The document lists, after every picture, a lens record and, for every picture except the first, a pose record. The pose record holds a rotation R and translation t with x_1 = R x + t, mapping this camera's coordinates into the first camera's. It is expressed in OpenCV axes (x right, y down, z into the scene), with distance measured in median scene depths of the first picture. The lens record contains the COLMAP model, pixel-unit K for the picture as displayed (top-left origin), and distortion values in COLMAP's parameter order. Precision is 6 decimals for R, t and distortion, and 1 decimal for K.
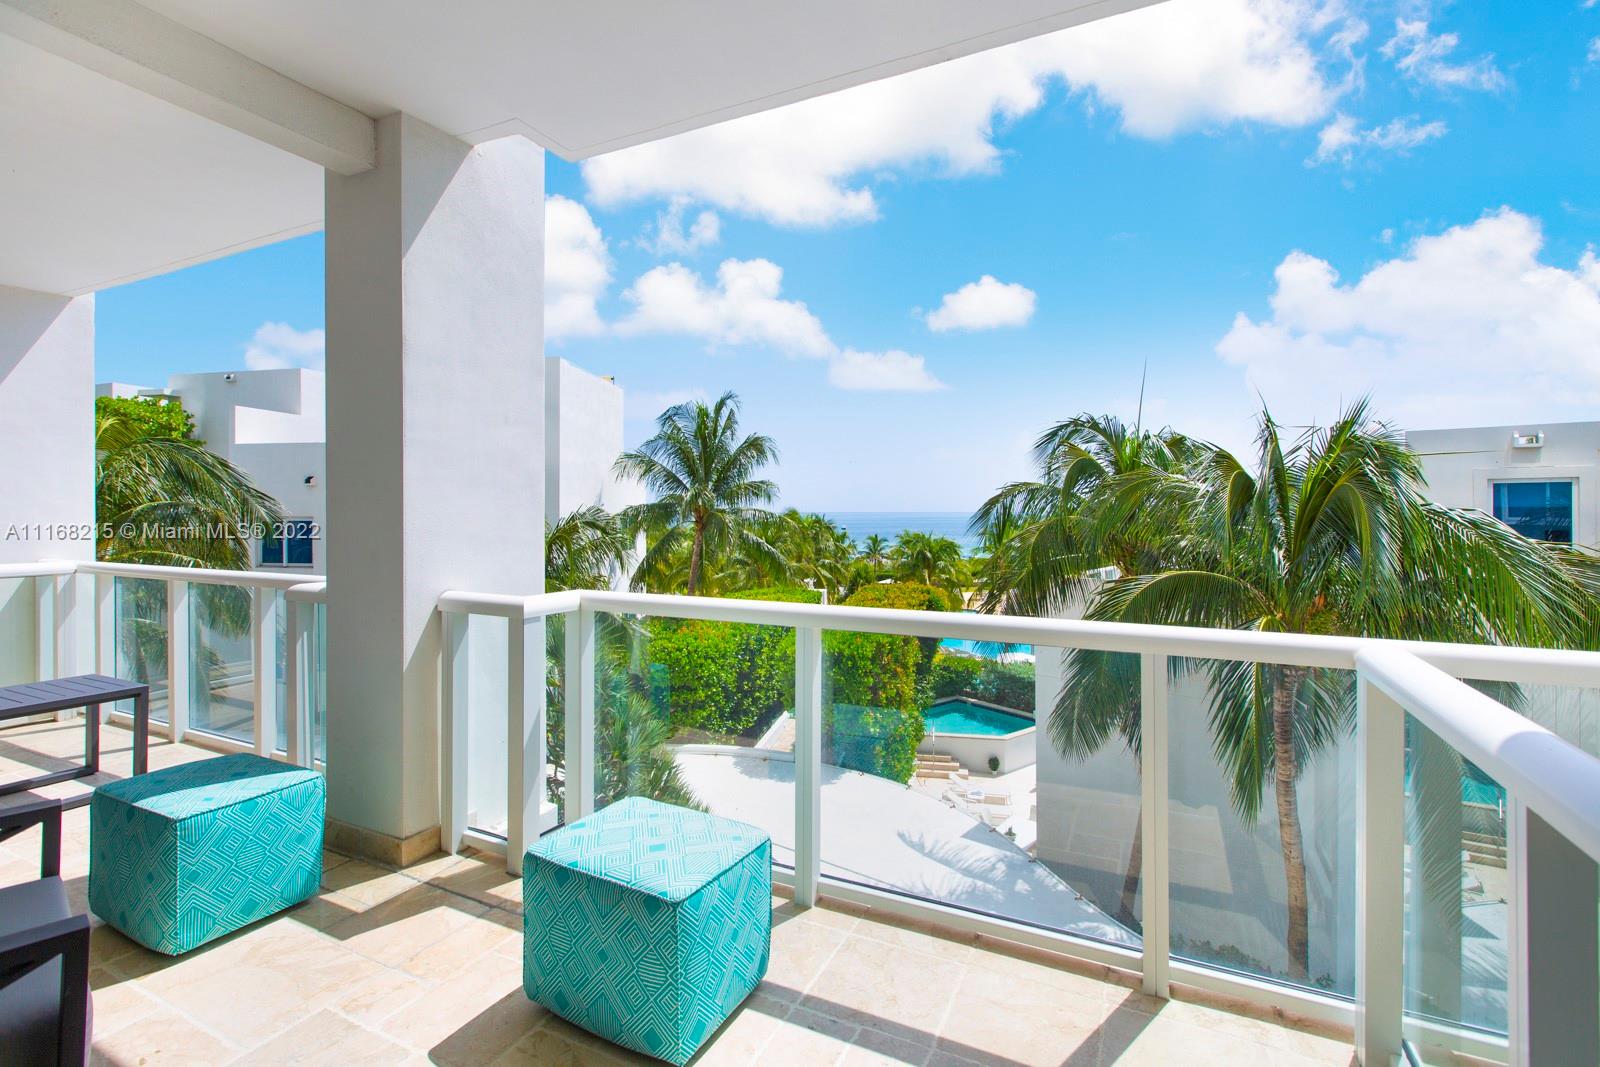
lens RADIAL K [[723.3, 0, 819.4], [0, 723.3, 507.2], [0, 0, 1]] dist [-0.002665, -0.000218]
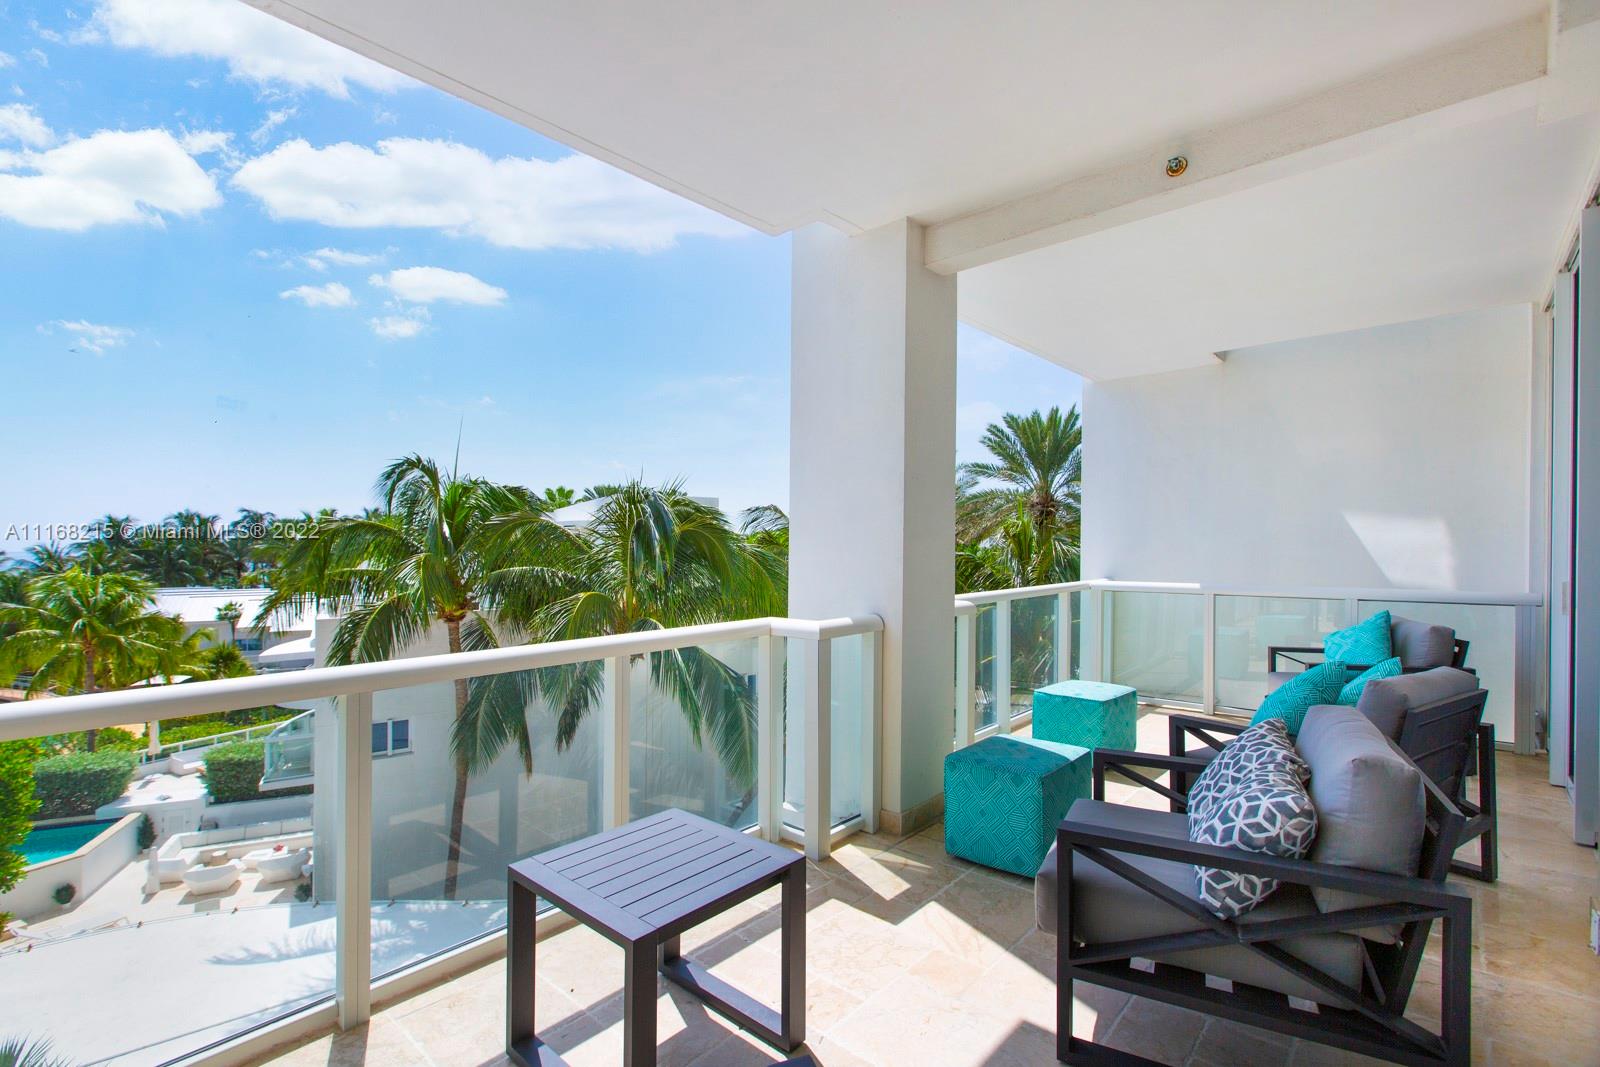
lens RADIAL K [[723.3, 0, 749.7], [0, 723.3, 551.2], [0, 0, 1]] dist [-0.002665, -0.000218]
pose [[0.335157, -0.012952, 0.942073, -0.449447], [0.003359, 0.999916, 0.012552, -0.001956], [-0.942156, -0.001042, 0.335173, 0.204402]]
